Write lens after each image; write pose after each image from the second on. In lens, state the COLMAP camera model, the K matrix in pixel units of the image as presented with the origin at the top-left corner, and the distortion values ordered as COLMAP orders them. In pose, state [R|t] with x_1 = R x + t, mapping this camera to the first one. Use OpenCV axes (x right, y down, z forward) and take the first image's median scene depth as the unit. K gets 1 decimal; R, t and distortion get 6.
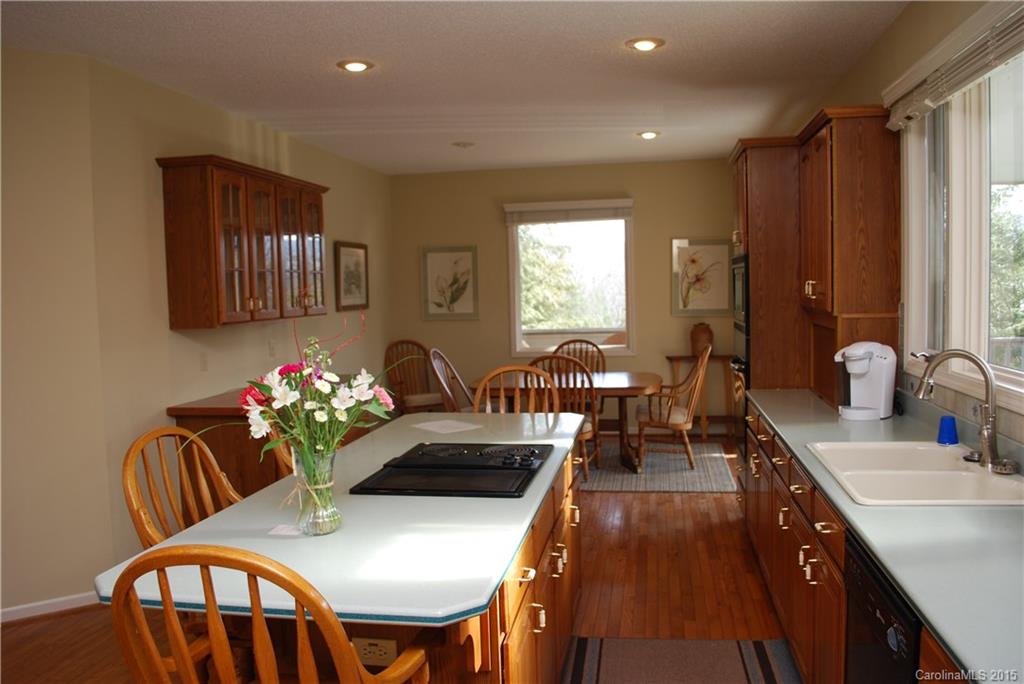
lens RADIAL K [[800.5, 0, 517.8], [0, 800.5, 342.0], [0, 0, 1]] dist [-0.079719, -0.000181]
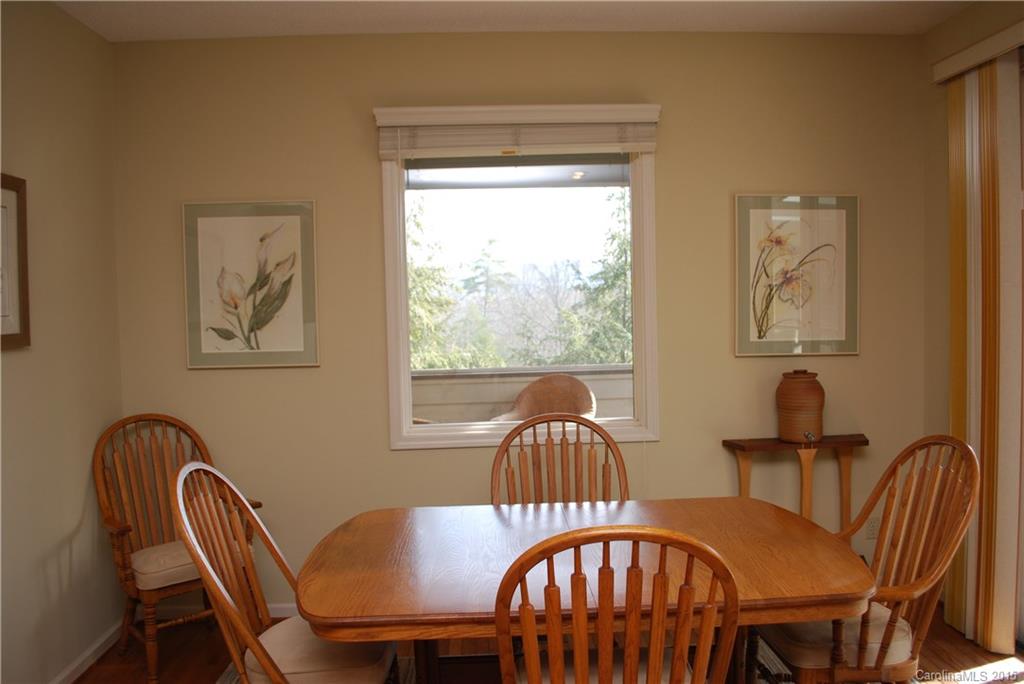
lens RADIAL K [[800.5, 0, 517.8], [0, 800.5, 342.0], [0, 0, 1]] dist [-0.079719, -0.000181]
pose [[0.978839, -0.006315, 0.204536, -0.031488], [0.011760, 0.999608, -0.025419, -0.030769], [-0.204296, 0.027286, 0.978529, 0.571708]]
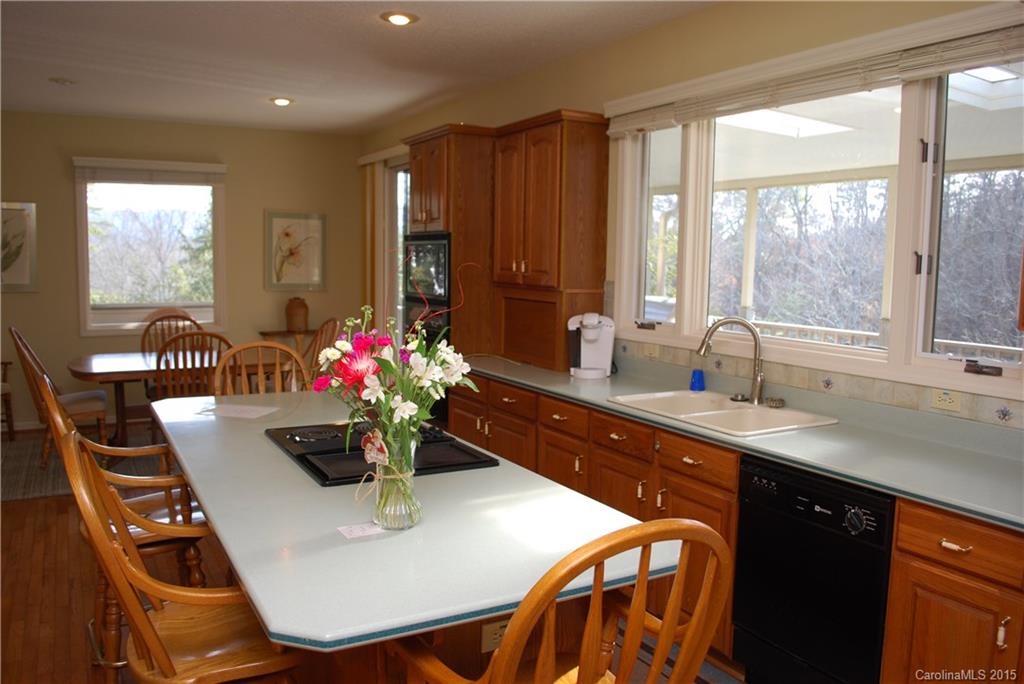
lens RADIAL K [[800.5, 0, 517.8], [0, 800.5, 342.0], [0, 0, 1]] dist [-0.079719, -0.000181]
pose [[0.776516, -0.026194, 0.629553, -0.180637], [0.007607, 0.999452, 0.032202, 0.001772], [-0.630052, -0.020217, 0.776290, 0.057943]]
